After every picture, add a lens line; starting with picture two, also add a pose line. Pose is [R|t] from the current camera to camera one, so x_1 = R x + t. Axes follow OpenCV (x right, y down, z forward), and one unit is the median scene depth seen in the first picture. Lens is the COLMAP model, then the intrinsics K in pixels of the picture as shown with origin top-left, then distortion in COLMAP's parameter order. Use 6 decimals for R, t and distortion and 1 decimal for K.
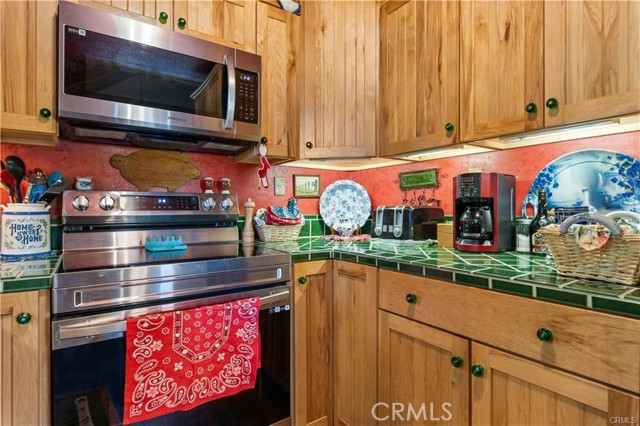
lens RADIAL K [[336.3, 0, 321.1], [0, 336.3, 210.9], [0, 0, 1]] dist [-0.001454, 0.001582]
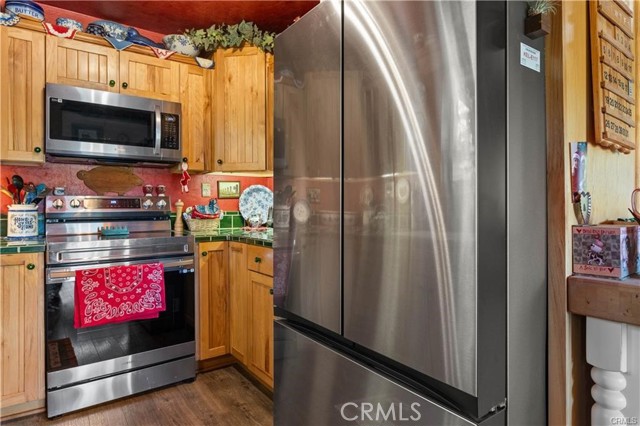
lens RADIAL K [[379.6, 0, 324.3], [0, 379.6, 205.7], [0, 0, 1]] dist [0.003671, -0.004248]
pose [[0.999797, -0.004356, 0.019658, 0.430025], [0.004494, 0.999966, -0.006974, 0.001817], [-0.019627, 0.007061, 0.999782, -0.697597]]
